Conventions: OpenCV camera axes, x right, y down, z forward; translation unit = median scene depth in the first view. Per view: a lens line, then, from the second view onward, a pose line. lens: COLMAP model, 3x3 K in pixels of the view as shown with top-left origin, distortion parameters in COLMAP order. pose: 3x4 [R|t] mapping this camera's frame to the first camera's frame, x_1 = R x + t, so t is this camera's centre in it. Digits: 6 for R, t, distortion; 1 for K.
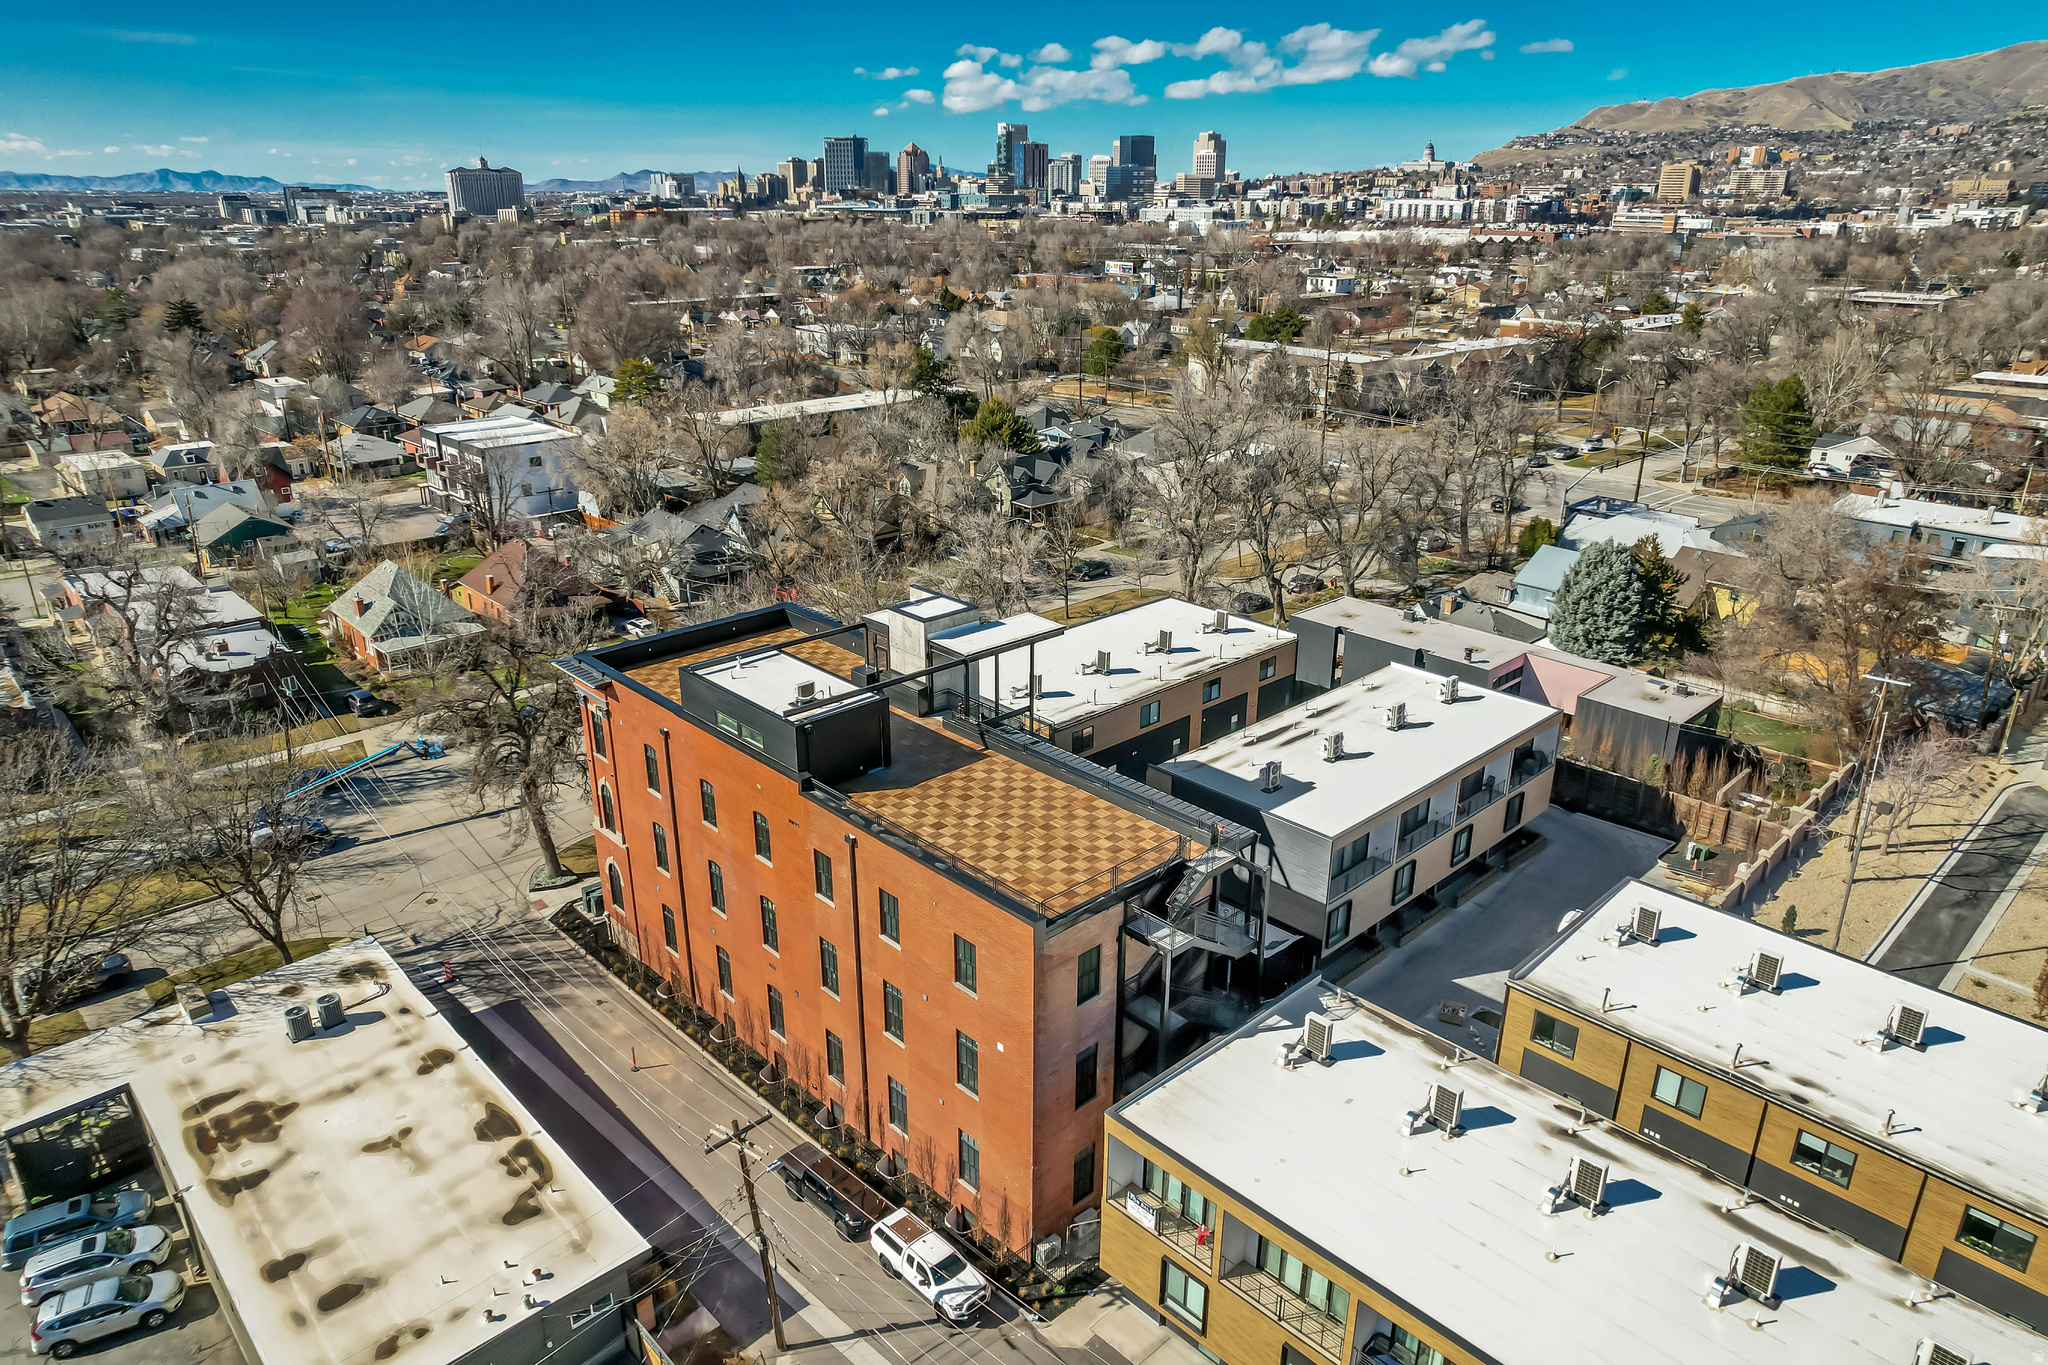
lens RADIAL K [[1315.7, 0, 1033.2], [0, 1315.7, 677.8], [0, 0, 1]] dist [-0.074522, 0.071402]
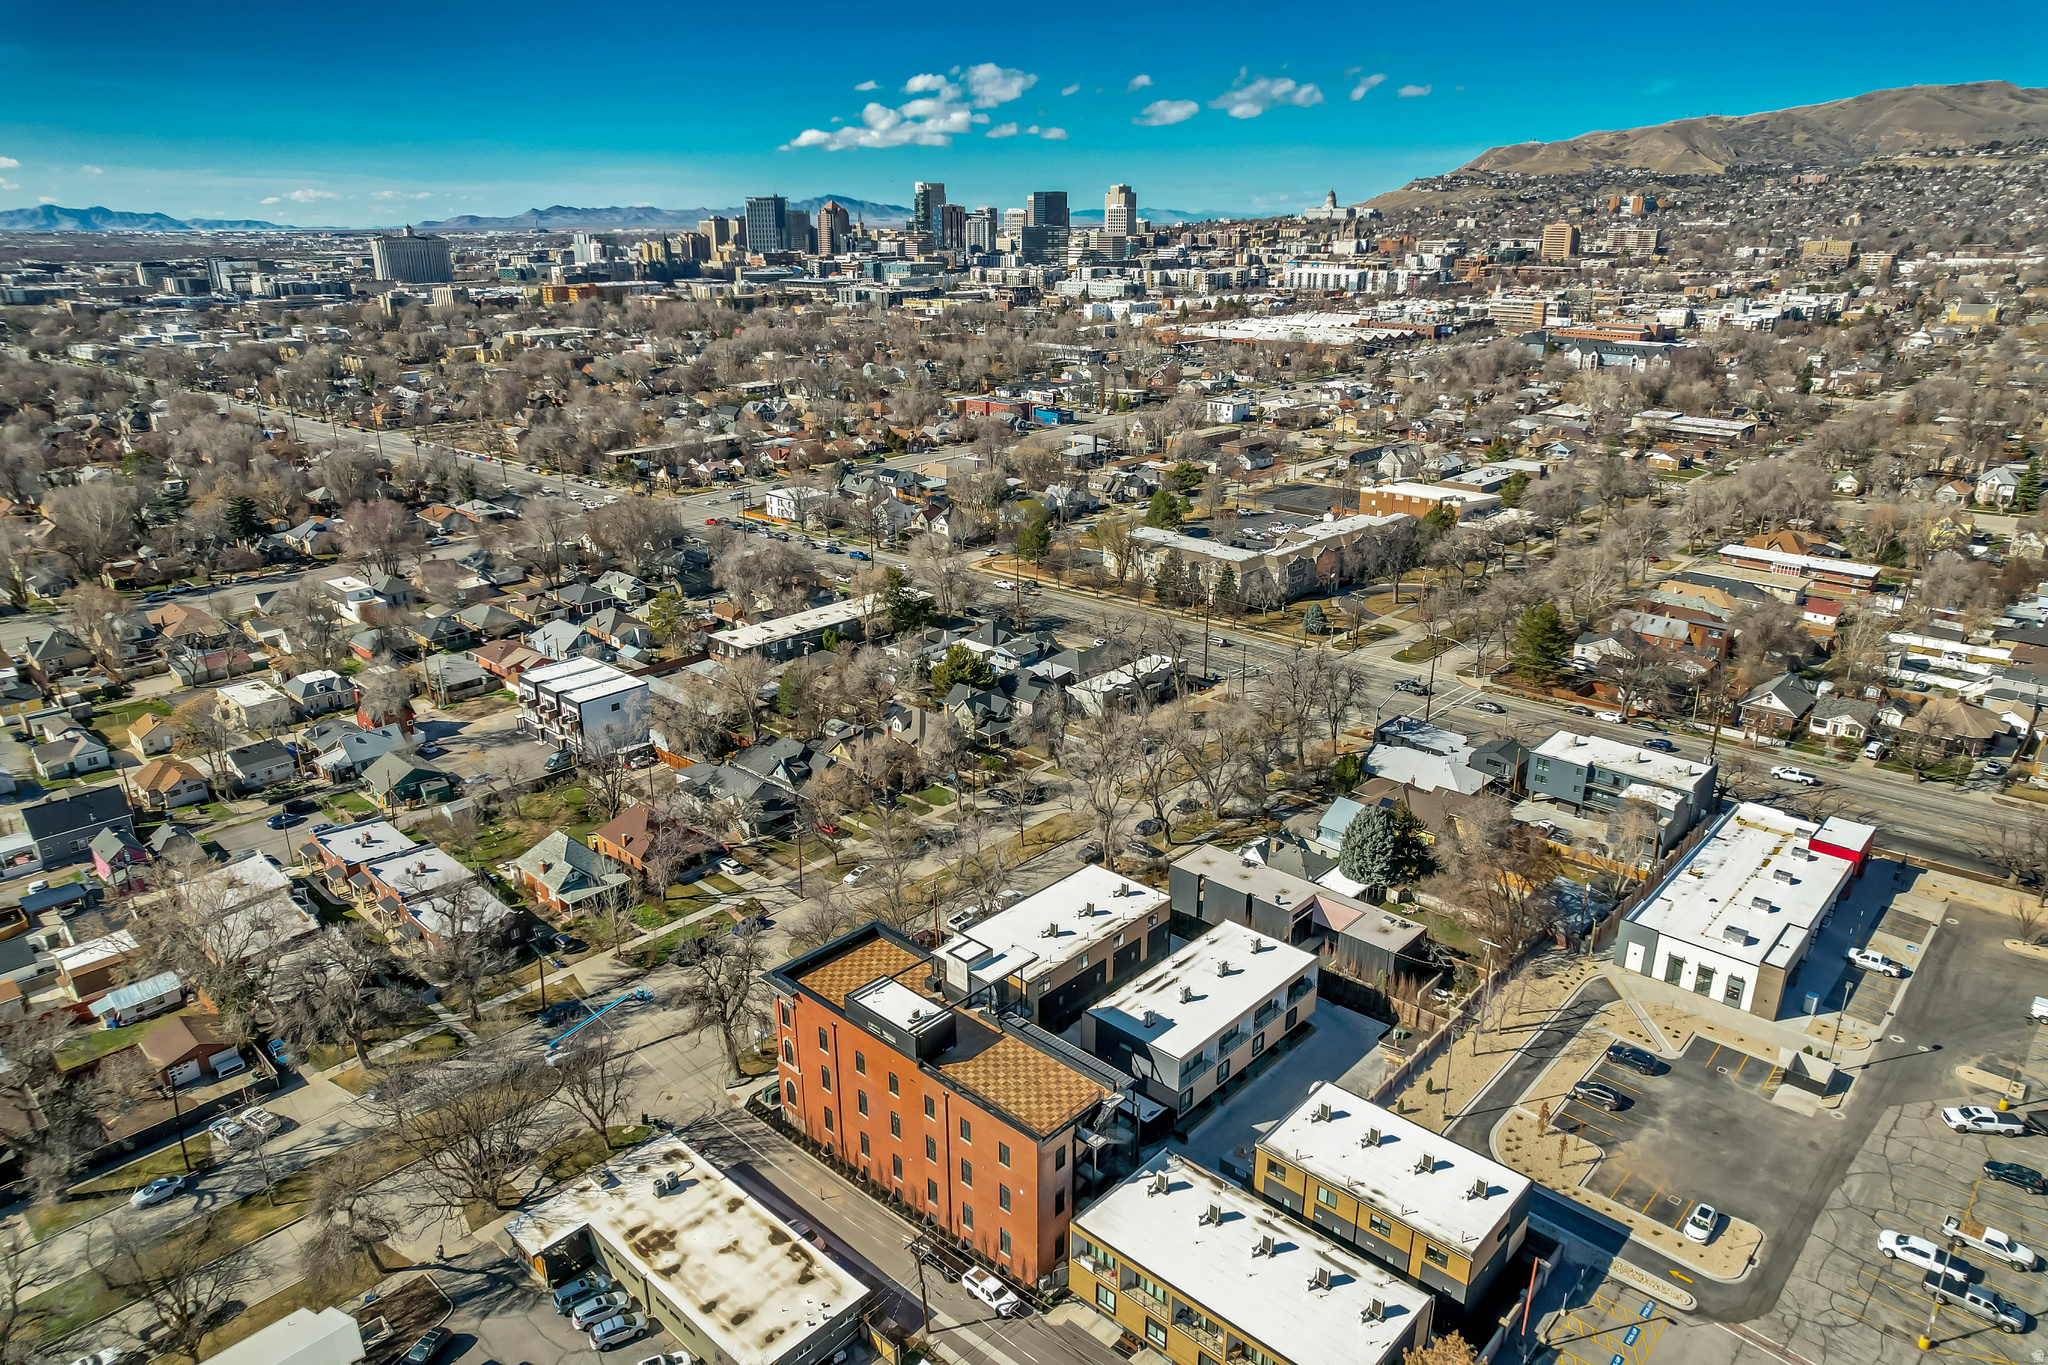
lens RADIAL K [[1314.2, 0, 1033.1], [0, 1314.2, 679.4], [0, 0, 1]] dist [-0.076265, 0.074872]
pose [[0.998079, -0.026511, 0.056001, -0.064867], [0.027575, 0.999452, -0.018314, -0.334382], [-0.055485, 0.019824, 0.998263, -0.750099]]
